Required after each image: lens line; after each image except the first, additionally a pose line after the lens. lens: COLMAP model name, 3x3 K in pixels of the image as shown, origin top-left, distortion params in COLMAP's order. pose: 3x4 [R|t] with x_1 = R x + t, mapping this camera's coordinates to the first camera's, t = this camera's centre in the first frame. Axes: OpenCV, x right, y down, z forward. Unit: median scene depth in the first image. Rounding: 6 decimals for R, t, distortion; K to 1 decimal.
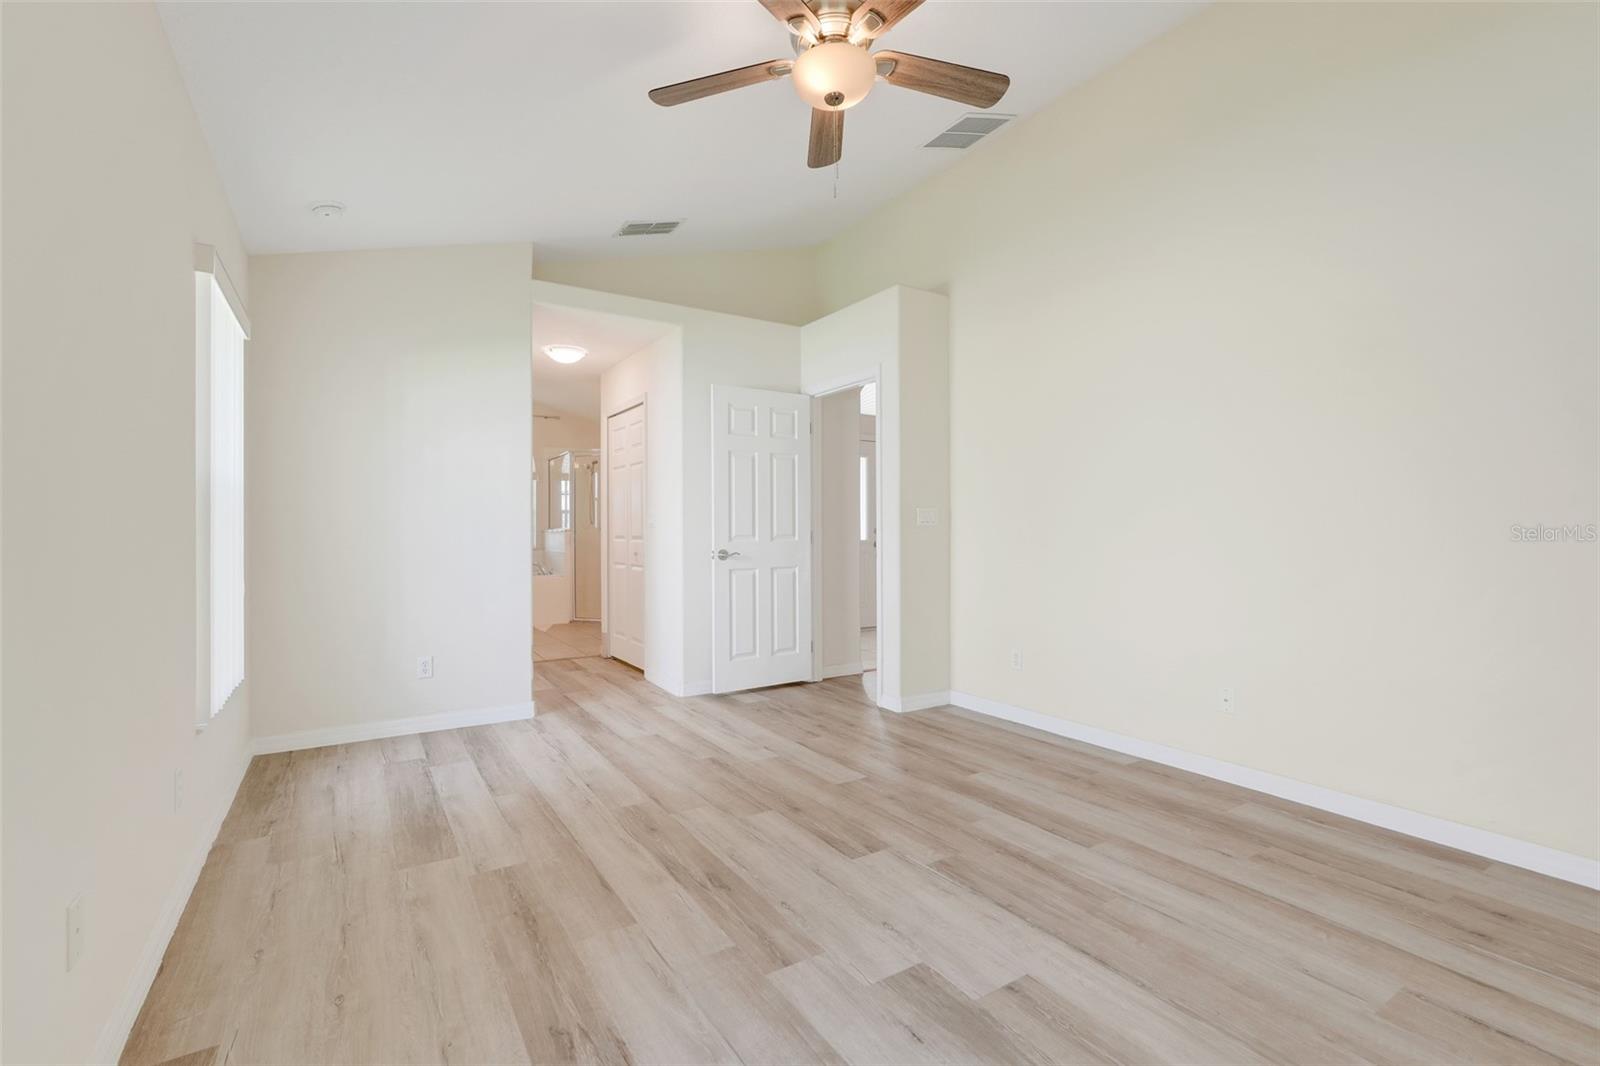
lens RADIAL K [[740.8, 0, 818.7], [0, 740.8, 532.1], [0, 0, 1]] dist [-0.010314, 0.000126]
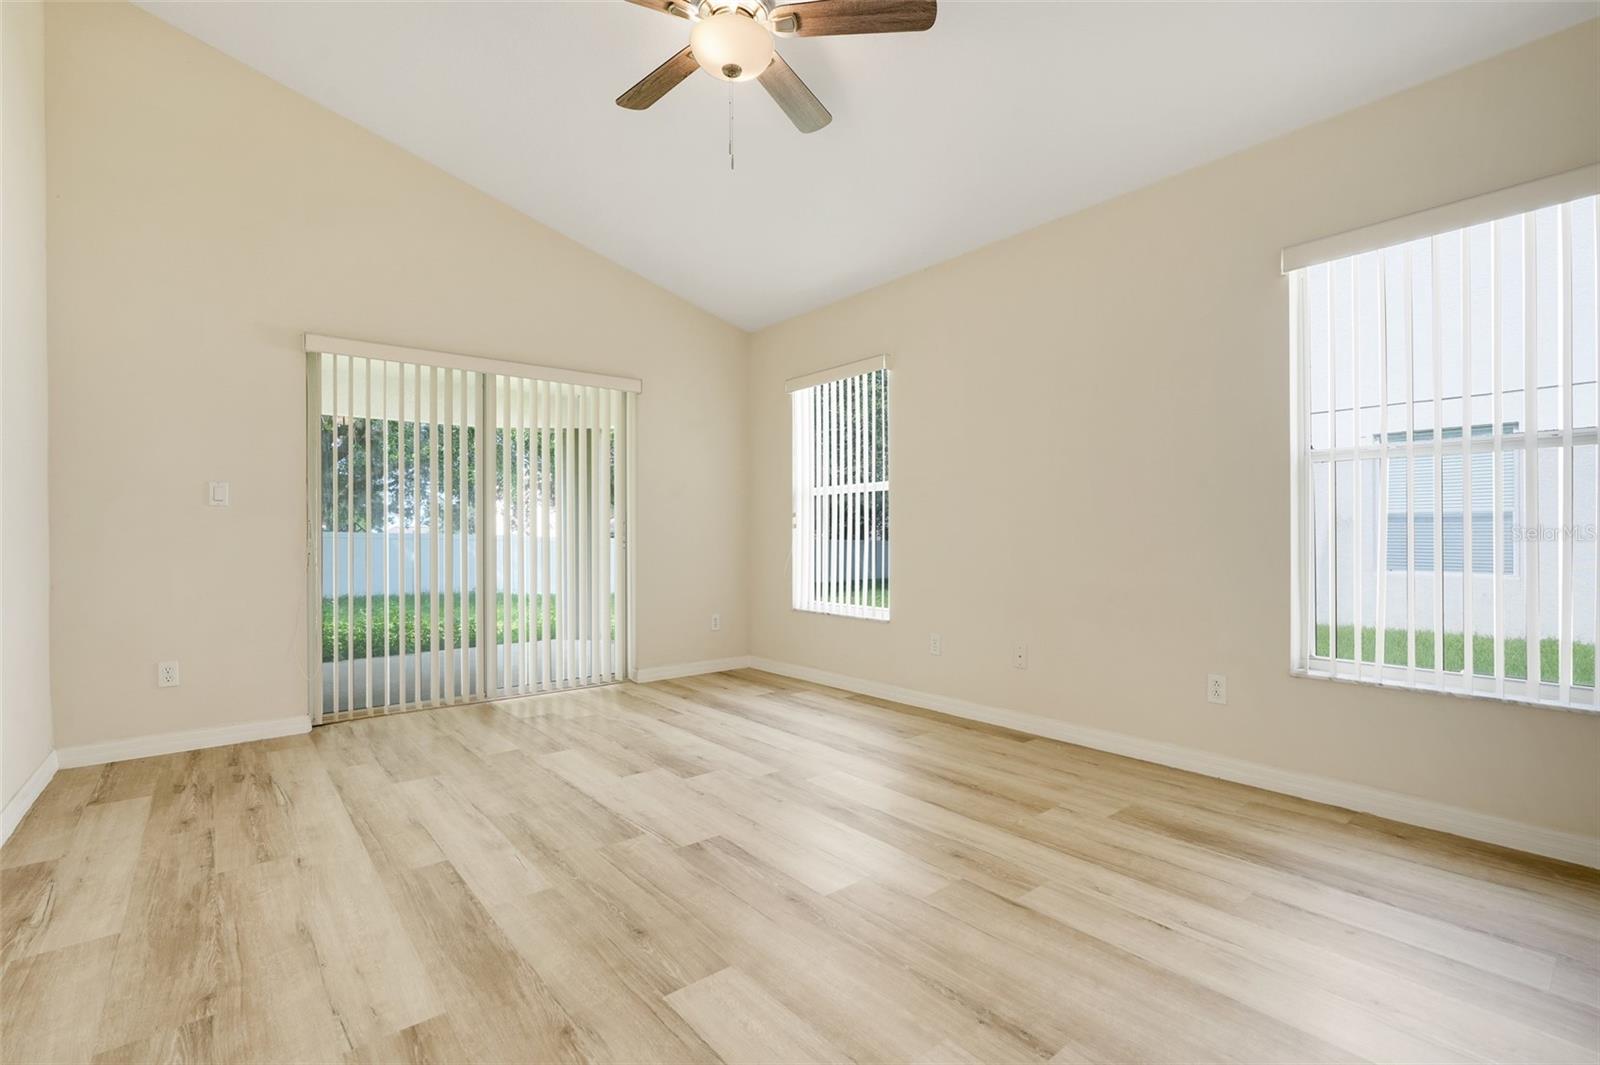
lens RADIAL K [[705.4, 0, 798.7], [0, 705.4, 530.2], [0, 0, 1]] dist [-0.005358, 0.000581]
pose [[-0.995491, 0.005576, -0.094696, 0.027439], [0.005851, 0.999979, -0.002624, 0.042110], [0.094680, -0.003166, -0.995503, 1.932041]]
